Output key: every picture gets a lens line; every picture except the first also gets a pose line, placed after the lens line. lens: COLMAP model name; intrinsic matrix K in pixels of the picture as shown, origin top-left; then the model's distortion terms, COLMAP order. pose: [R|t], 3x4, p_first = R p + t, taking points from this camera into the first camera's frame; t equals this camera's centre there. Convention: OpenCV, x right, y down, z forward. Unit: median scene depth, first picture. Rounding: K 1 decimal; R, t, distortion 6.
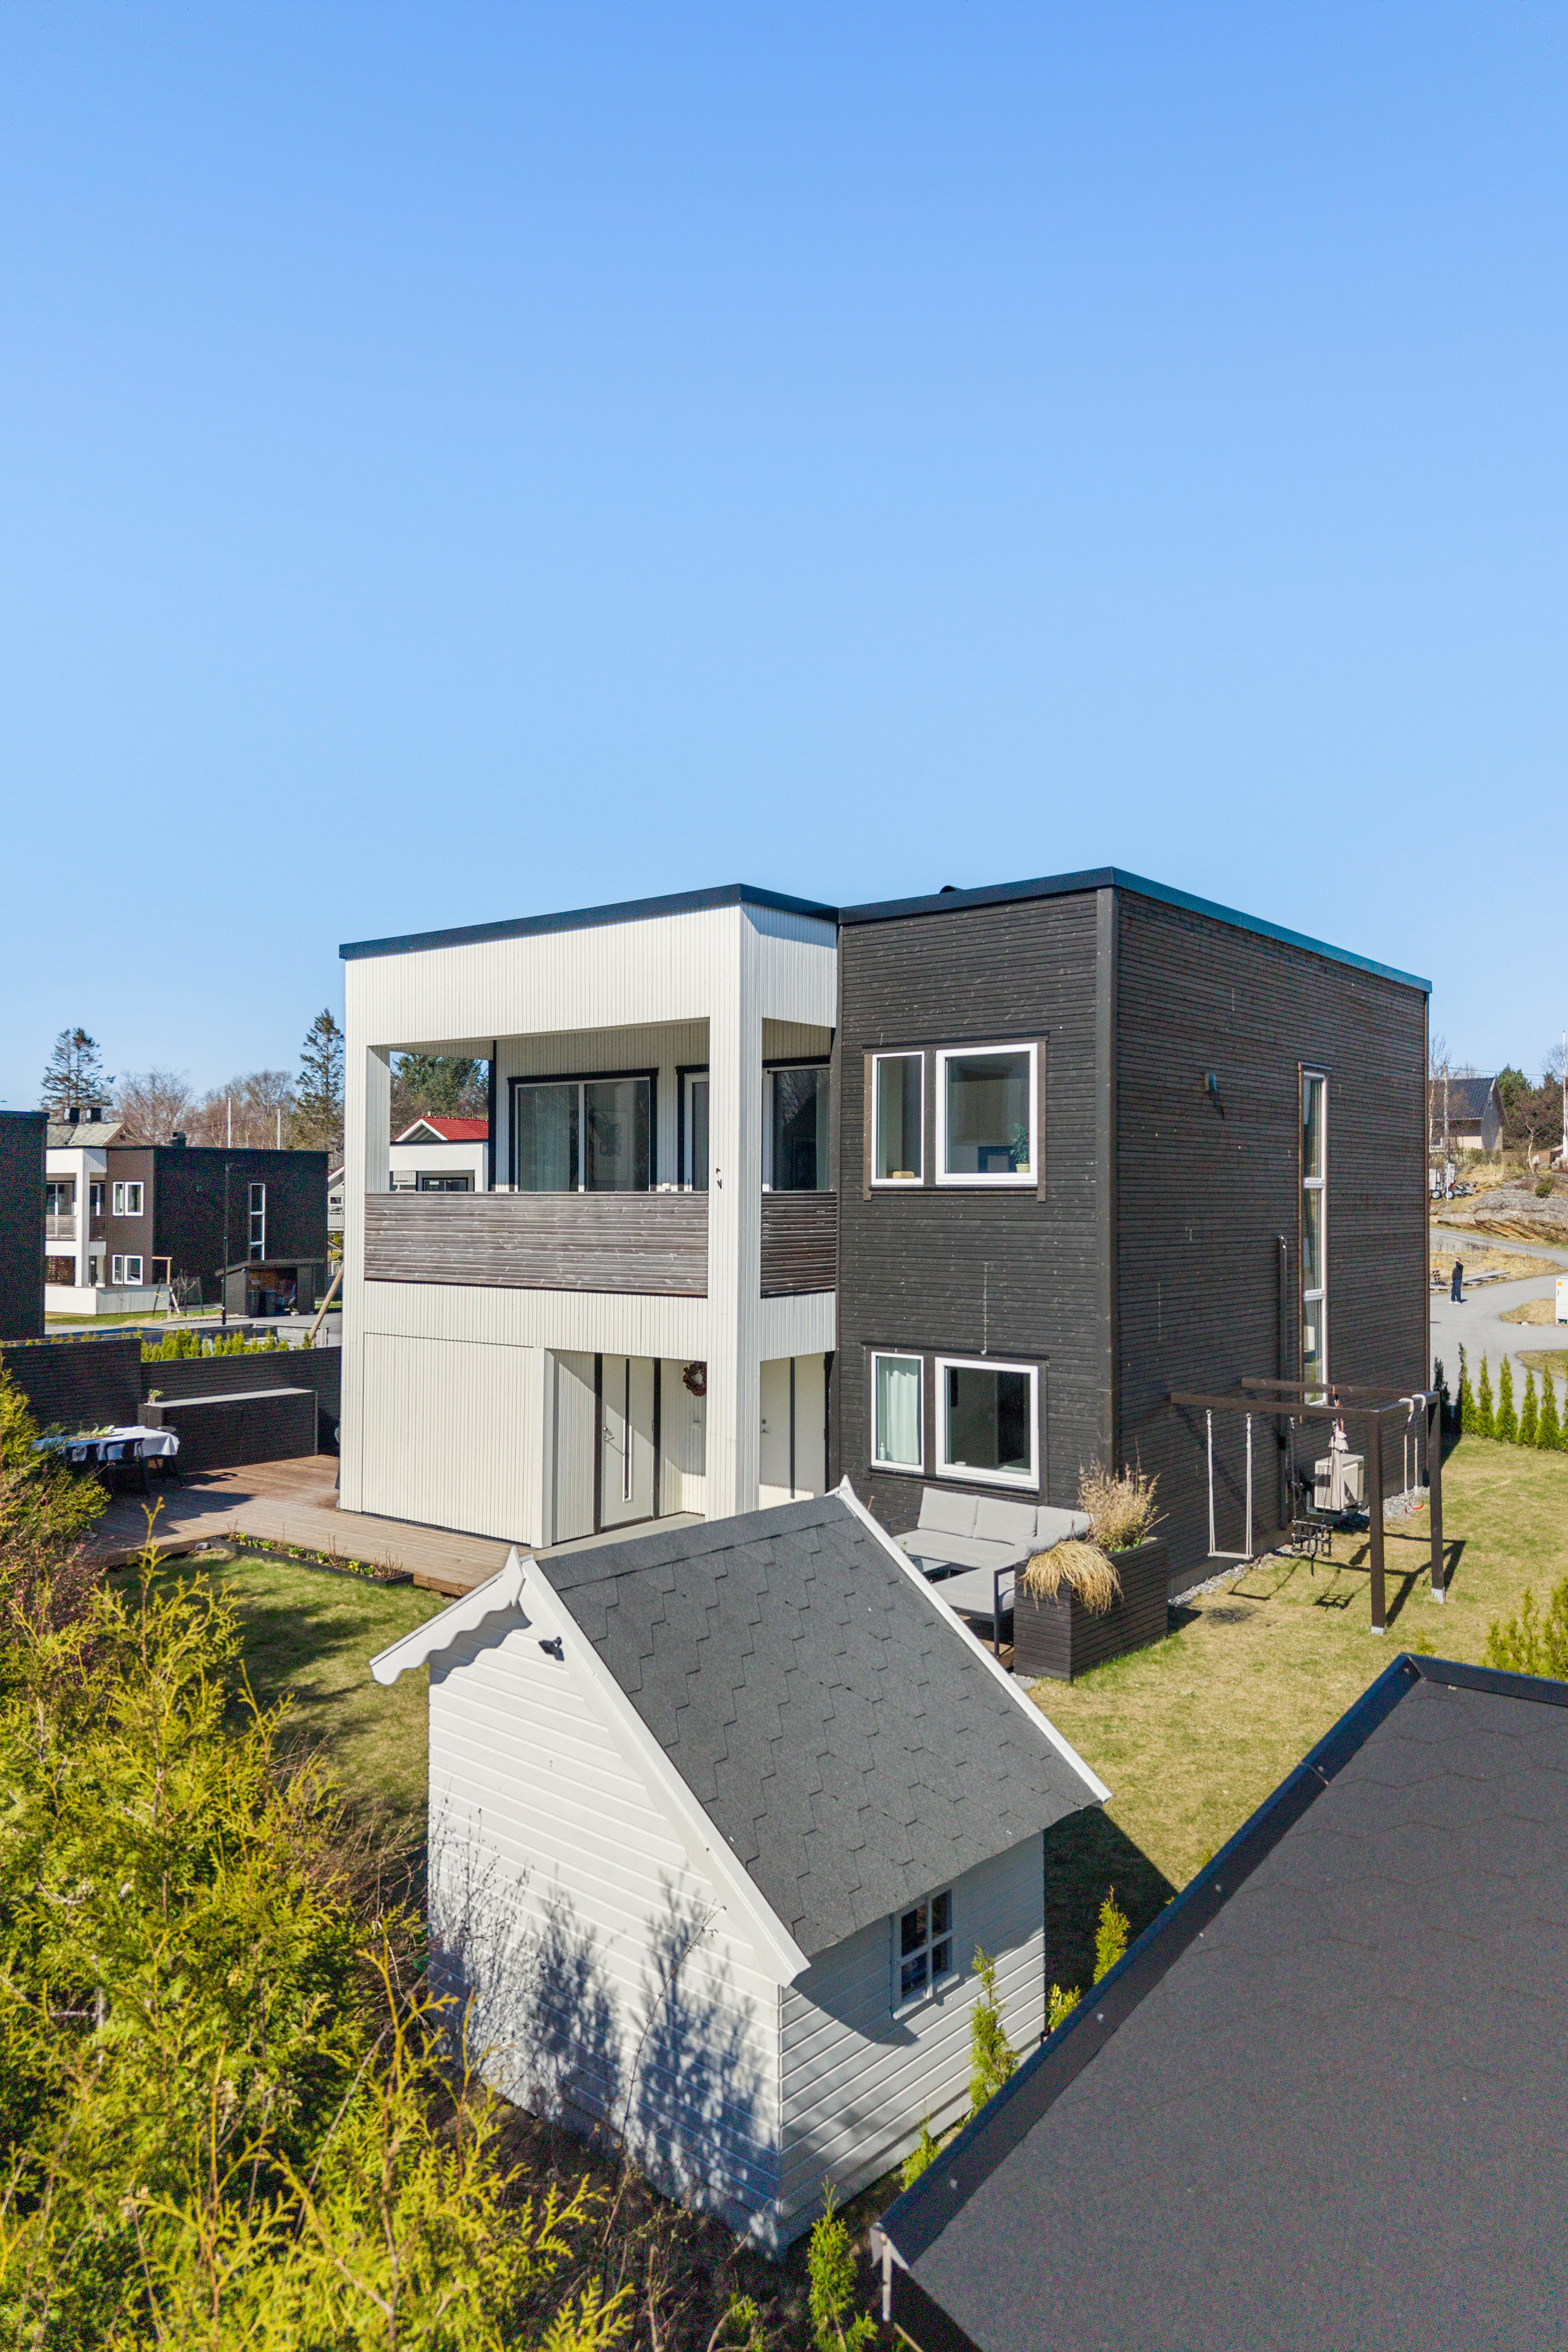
lens RADIAL K [[1737.7, 0, 794.1], [0, 1737.7, 1033.6], [0, 0, 1]] dist [0.067589, -0.199001]
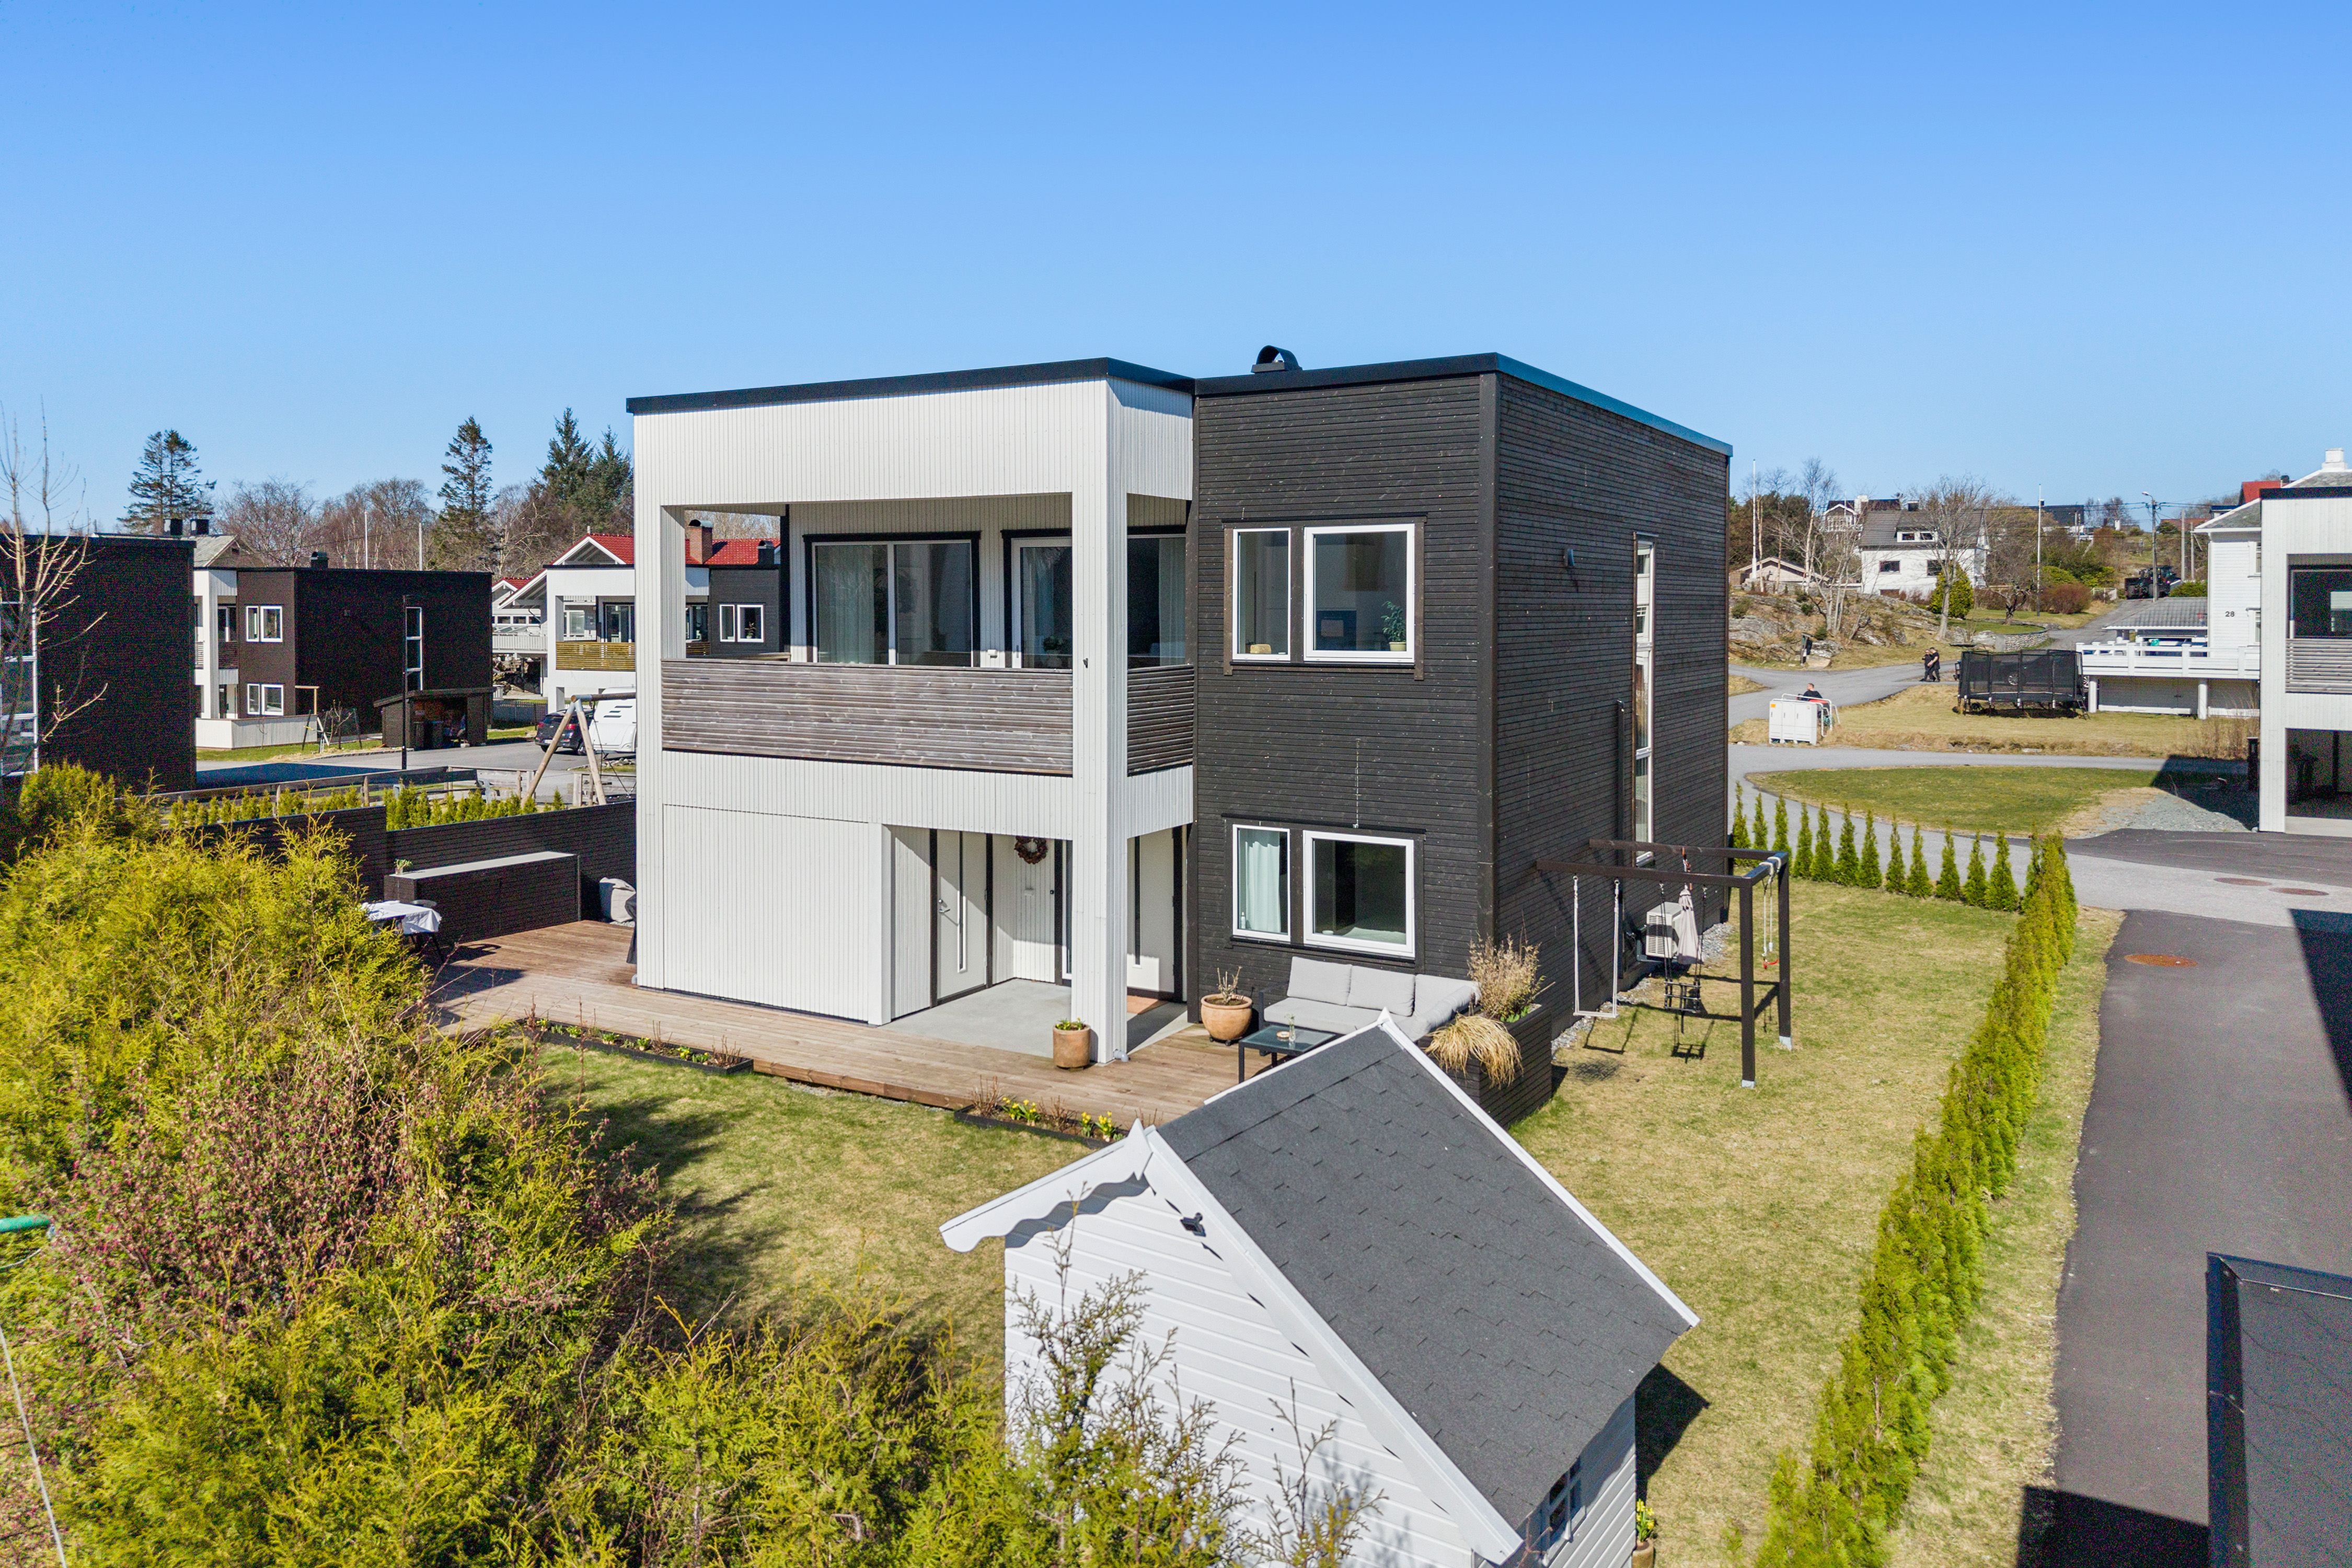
lens RADIAL K [[1742.4, 0, 1228.9], [0, 1742.4, 515.9], [0, 0, 1]] dist [0.002706, -0.005537]
pose [[0.988139, -0.005372, 0.153465, -0.110634], [-0.001362, 0.999042, 0.043744, -0.039003], [-0.153553, -0.043434, 0.987185, 0.014859]]
